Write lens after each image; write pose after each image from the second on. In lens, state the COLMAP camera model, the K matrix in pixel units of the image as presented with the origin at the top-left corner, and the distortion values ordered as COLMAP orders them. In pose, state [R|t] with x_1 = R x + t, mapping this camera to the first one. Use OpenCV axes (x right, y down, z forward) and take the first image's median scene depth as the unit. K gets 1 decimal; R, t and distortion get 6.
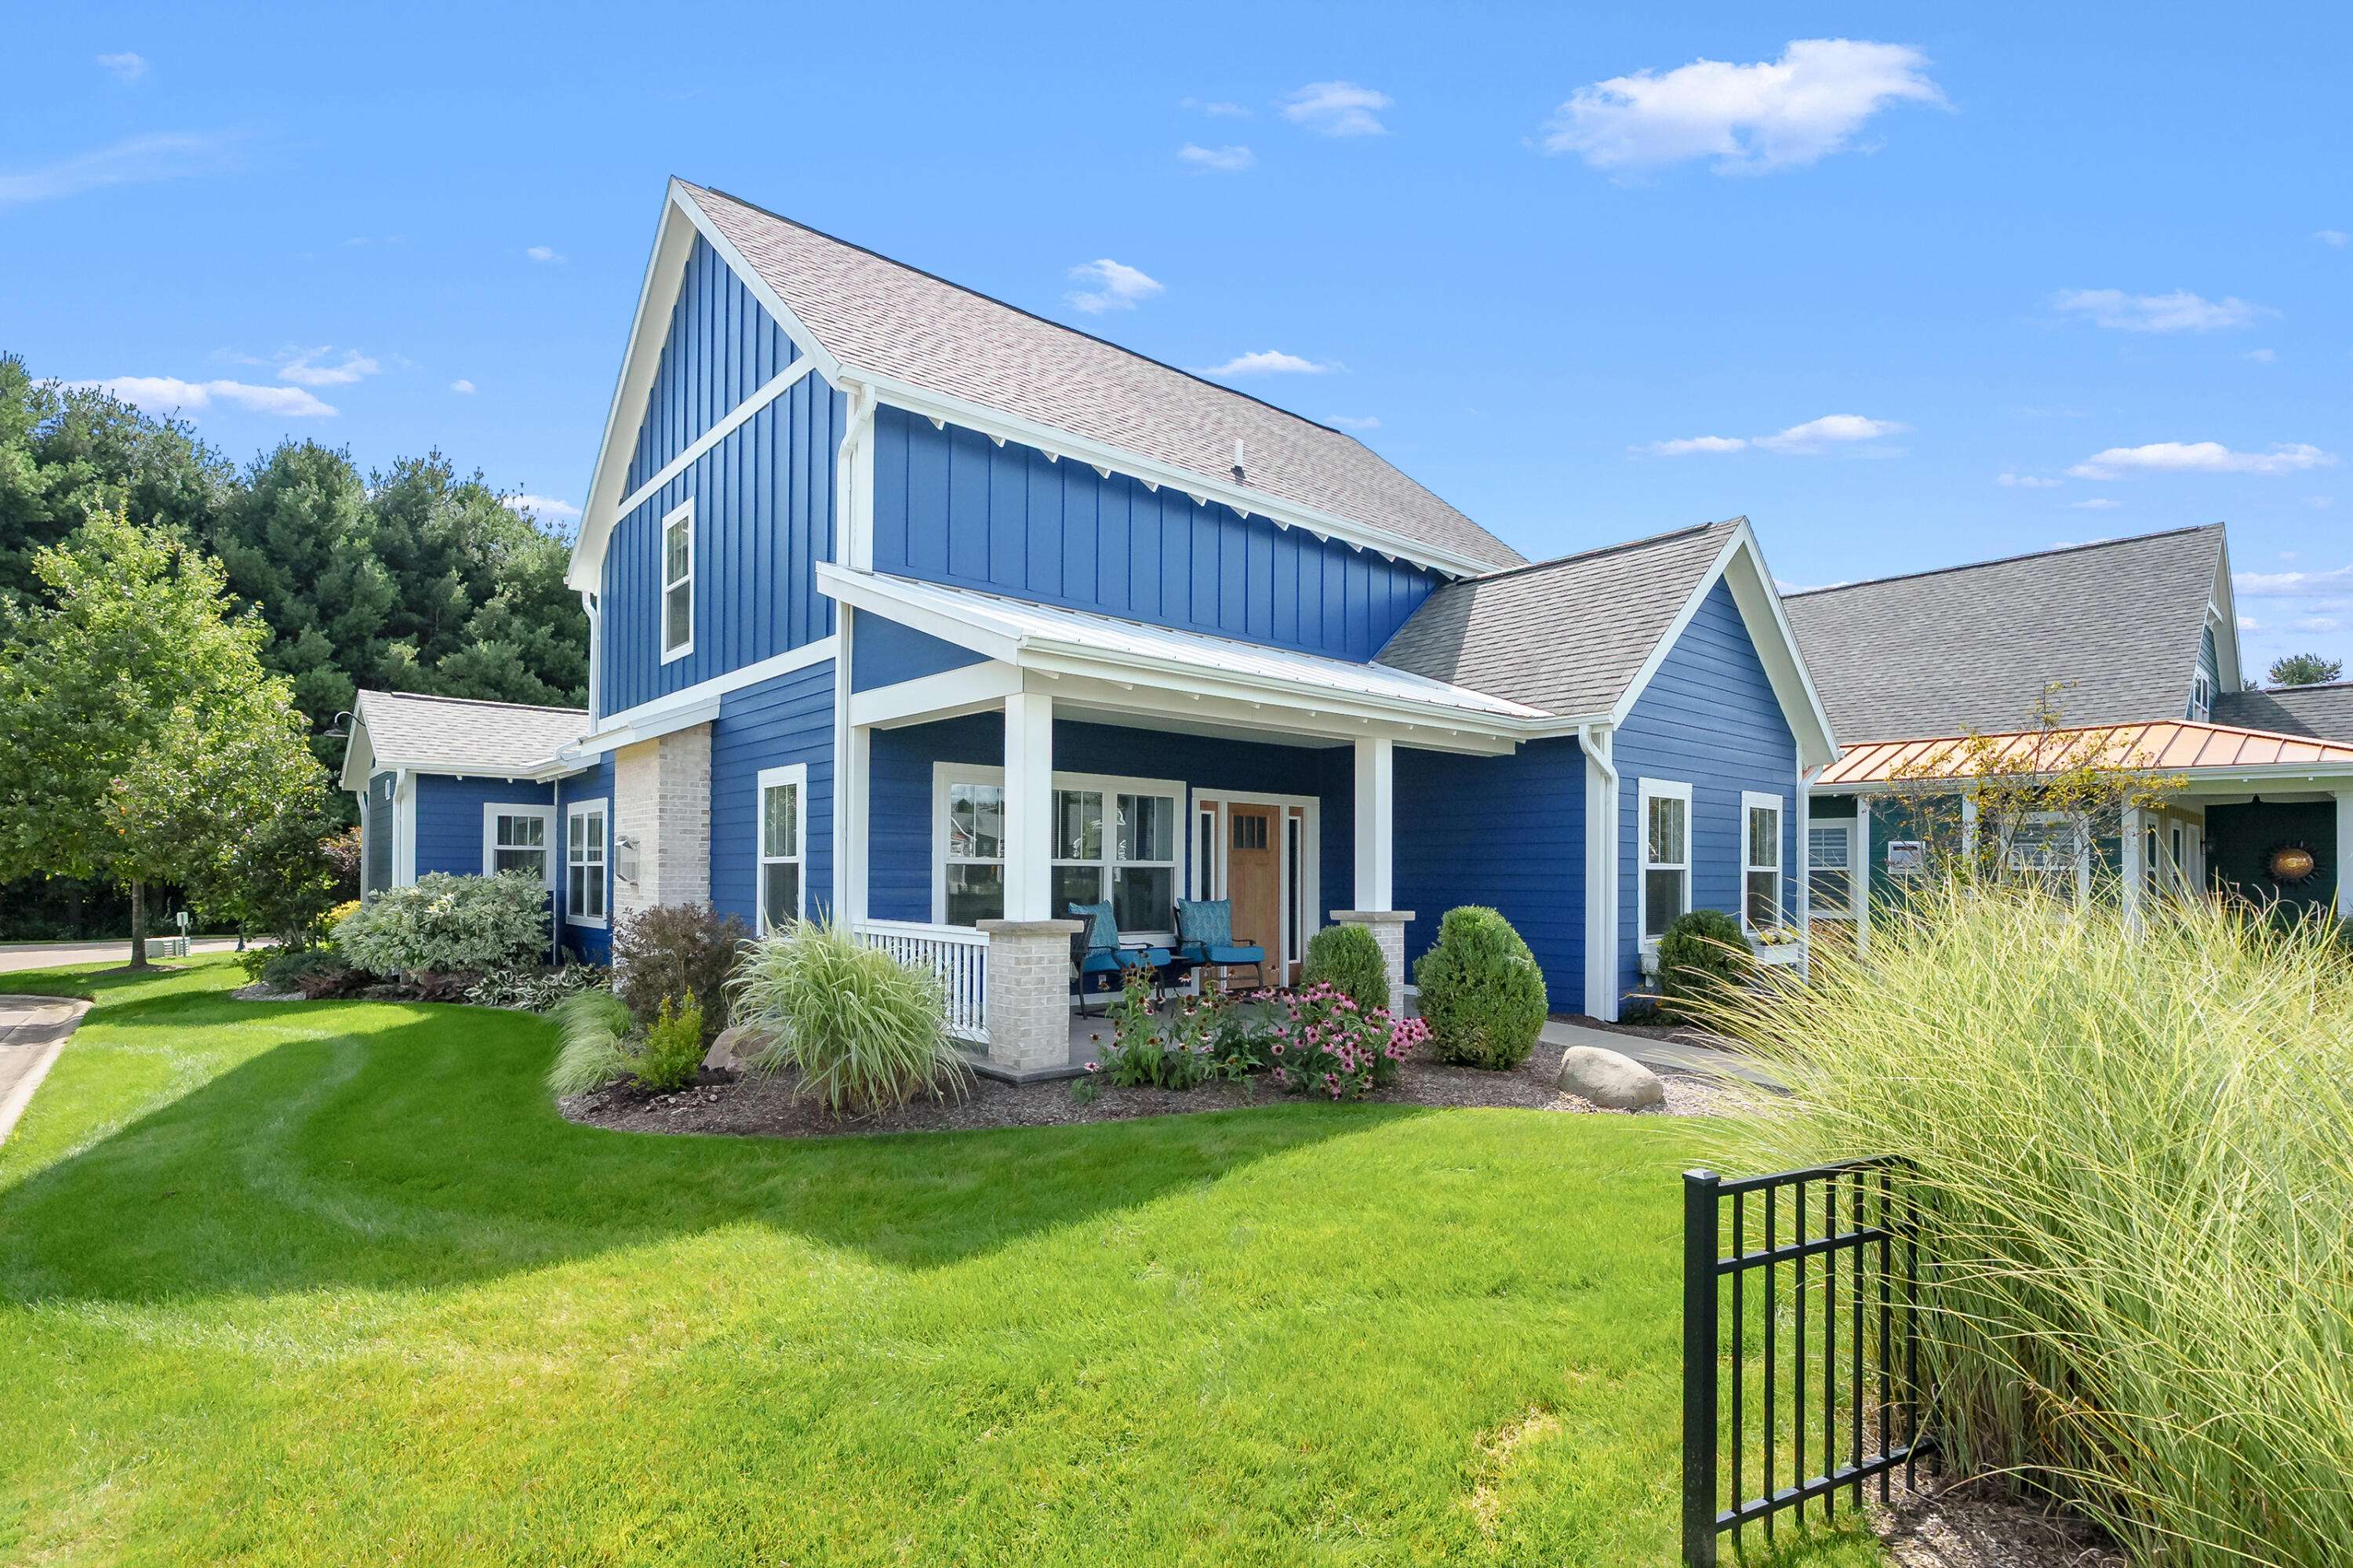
lens RADIAL K [[1058.6, 0, 1176.4], [0, 1058.6, 771.0], [0, 0, 1]] dist [-0.002369, -0.000091]
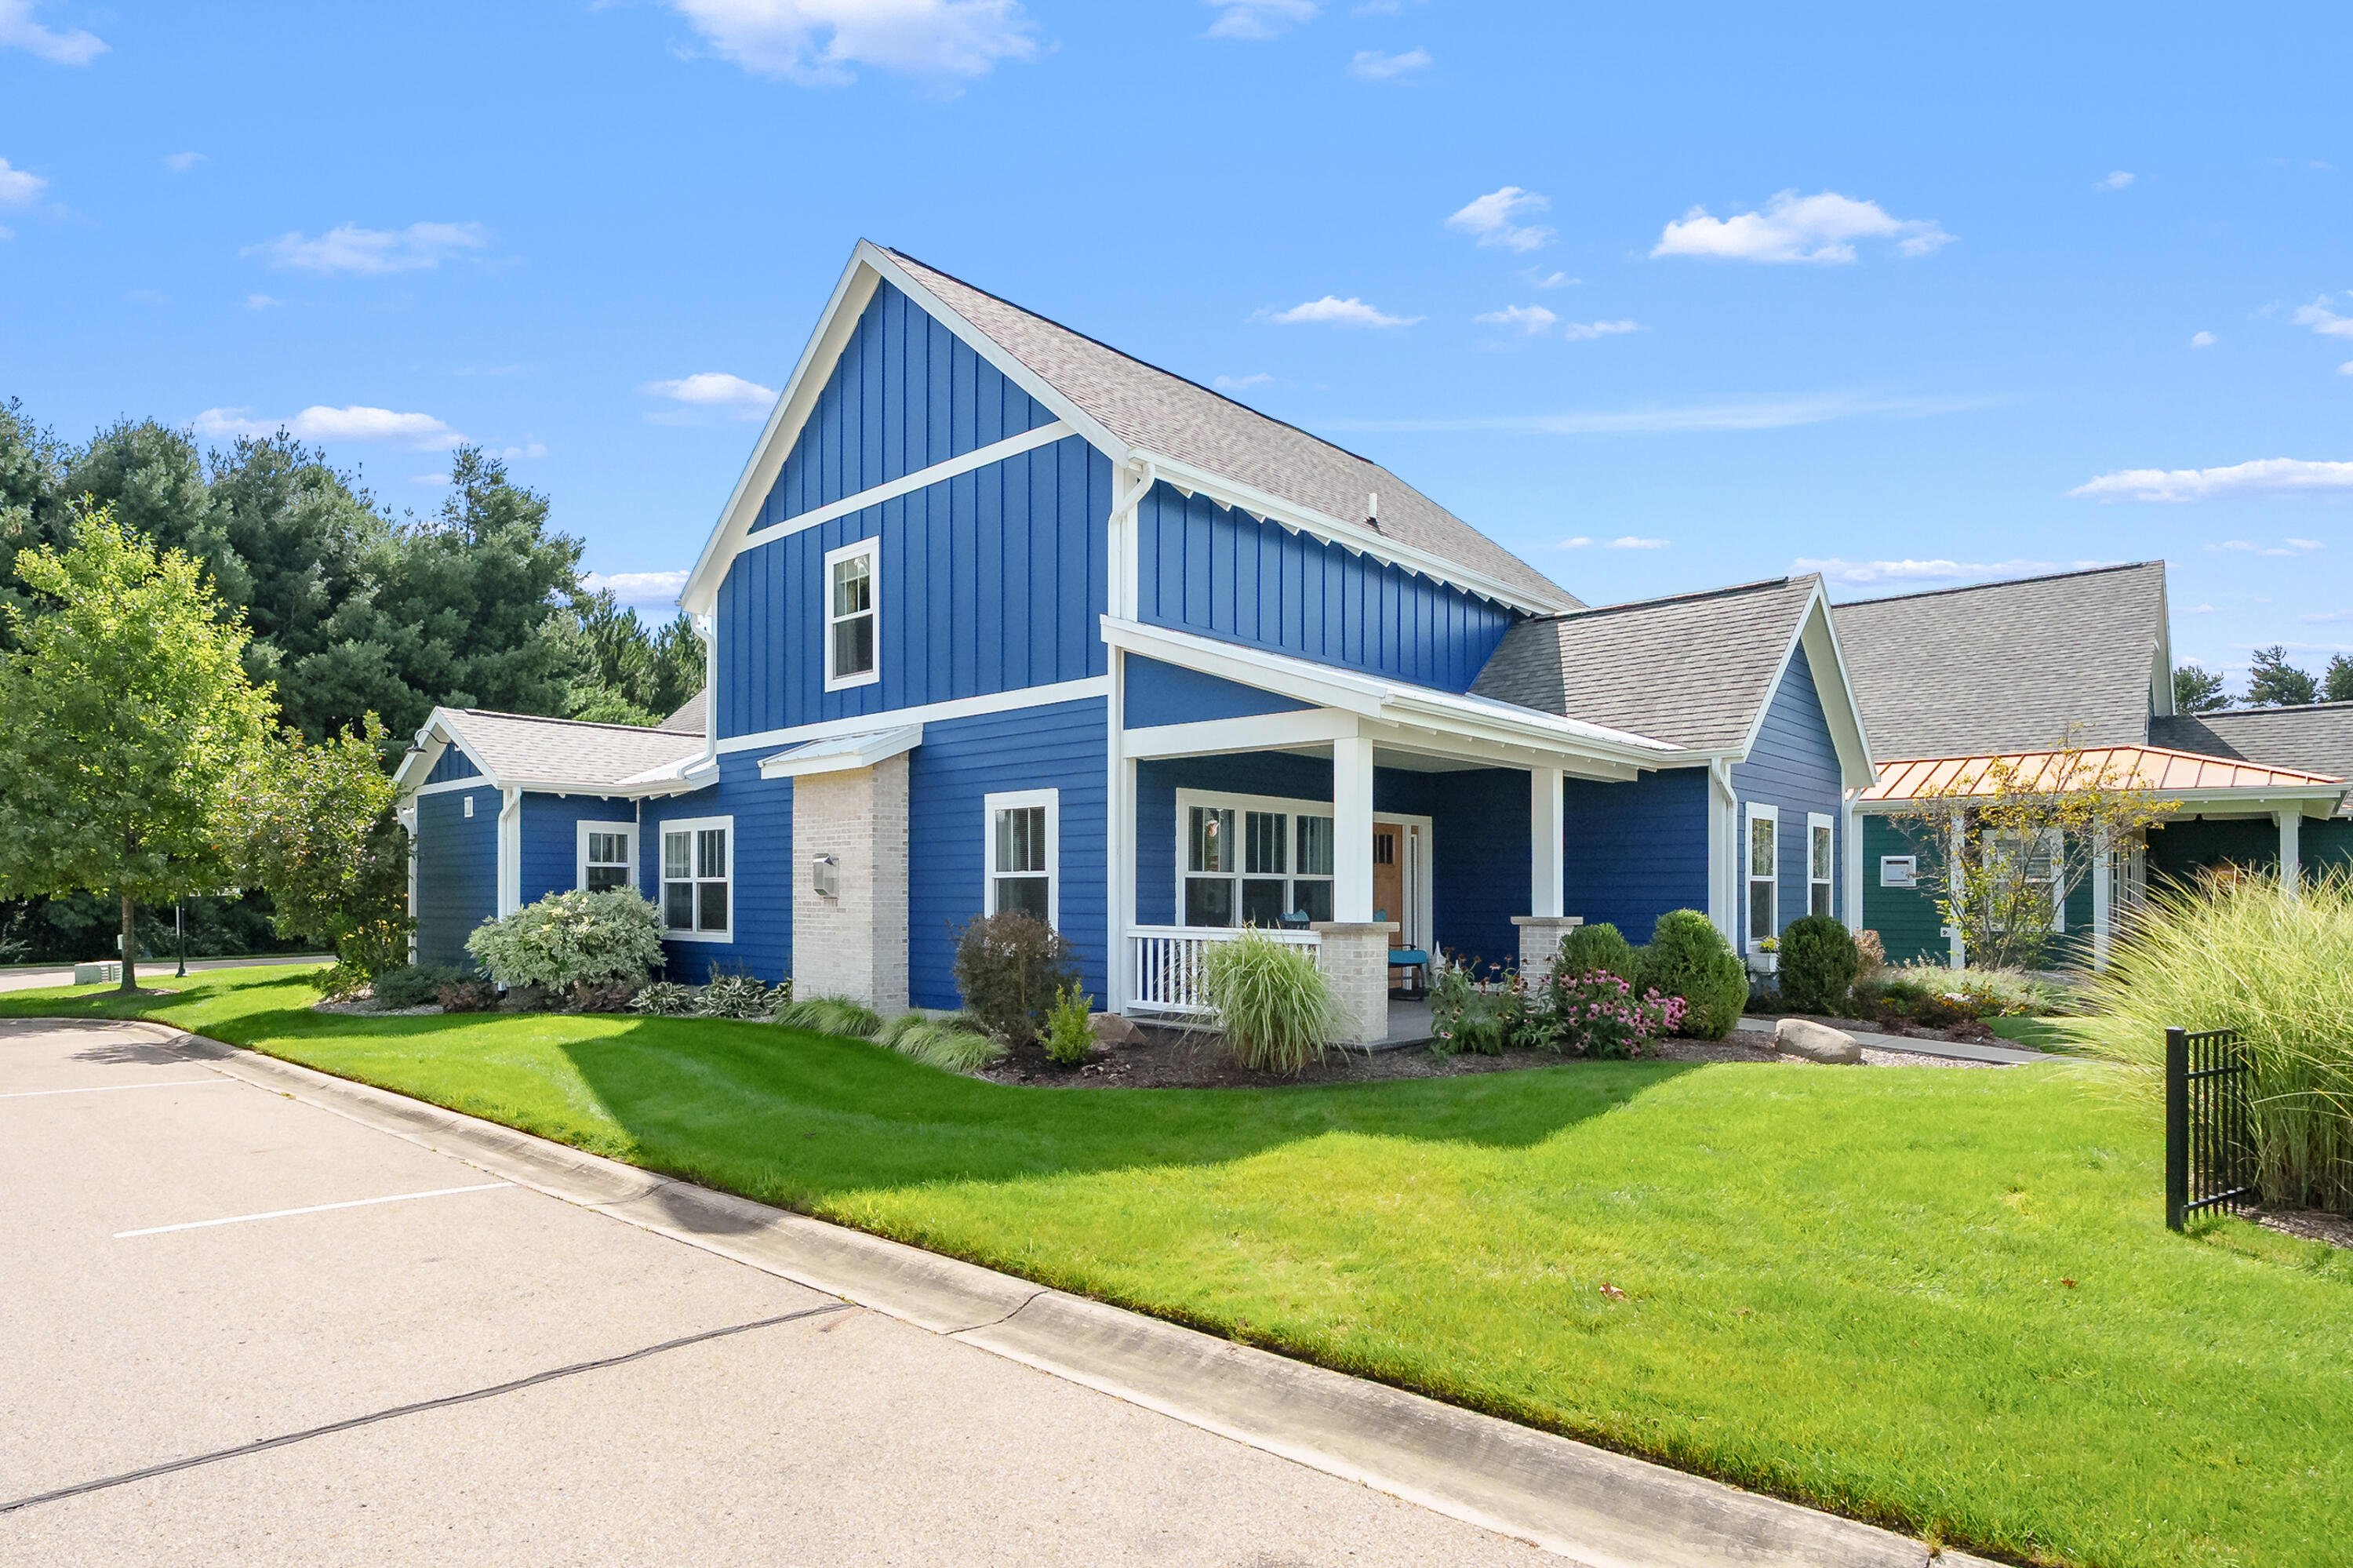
lens RADIAL K [[1101.7, 0, 1176.5], [0, 1101.7, 784.0], [0, 0, 1]] dist [-0.002544, 0.000150]
pose [[0.997811, 0.002932, 0.066061, -0.249323], [-0.002938, 0.999996, -0.000020, -0.010505], [-0.066061, -0.000174, 0.997816, -0.150485]]
